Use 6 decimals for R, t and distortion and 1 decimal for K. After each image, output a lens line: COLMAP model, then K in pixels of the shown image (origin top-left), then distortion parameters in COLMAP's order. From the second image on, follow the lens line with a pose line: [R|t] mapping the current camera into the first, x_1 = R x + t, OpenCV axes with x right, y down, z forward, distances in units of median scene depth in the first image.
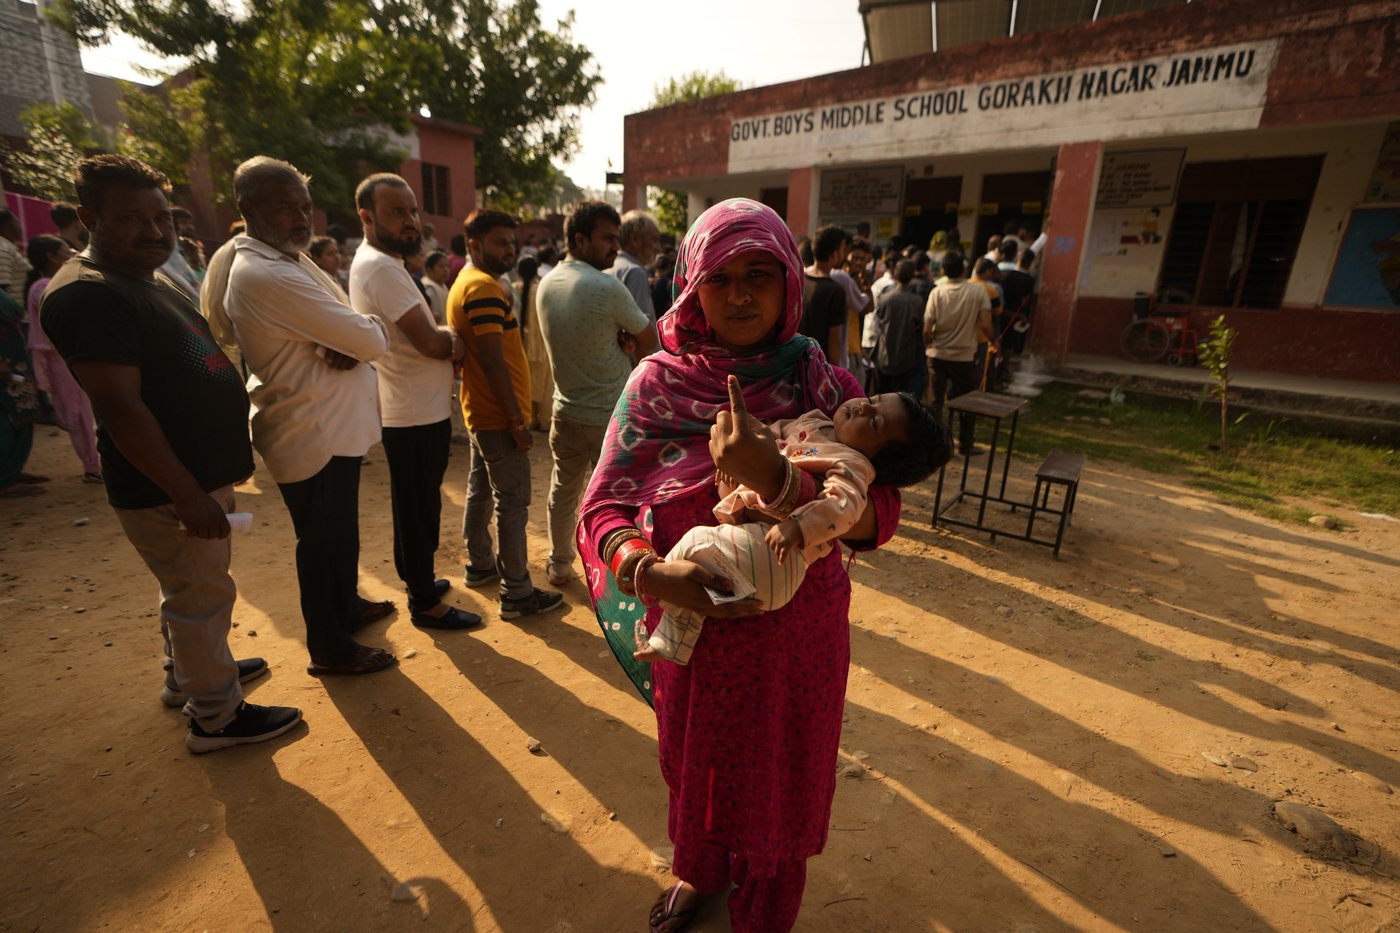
lens RADIAL K [[599.3, 0, 667.1], [0, 599.3, 462.2], [0, 0, 1]] dist [-0.056748, 0.012362]
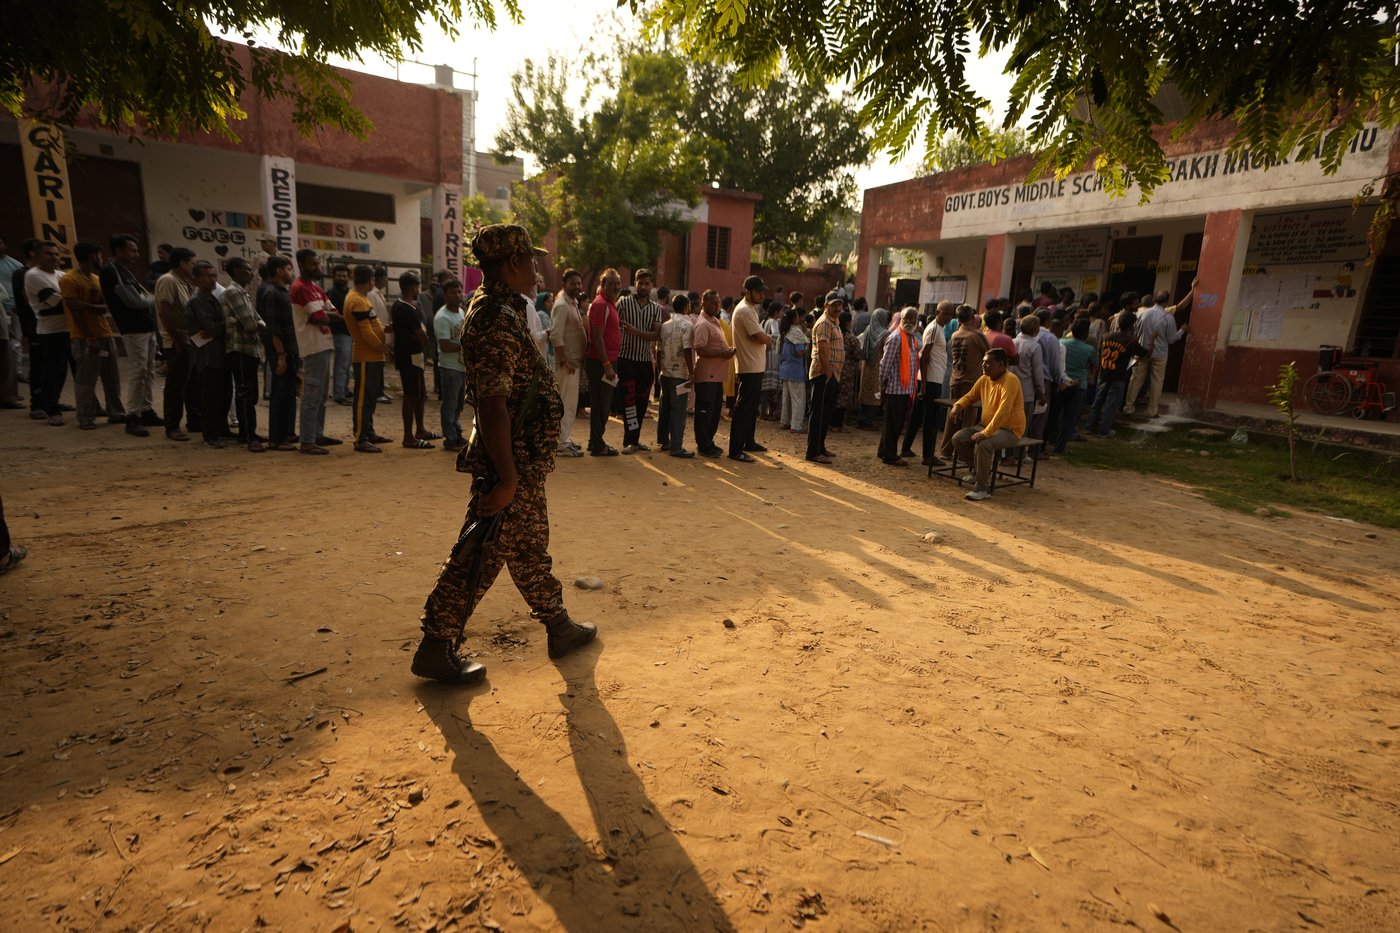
lens RADIAL K [[661.3, 0, 700.0], [0, 661.3, 466.5], [0, 0, 1]] dist [0.001003, 0.000082]
pose [[0.921814, 0.104195, -0.373366, 0.262331], [-0.137438, 0.988475, -0.063471, 0.137556], [0.362450, 0.109823, 0.925510, -0.437599]]
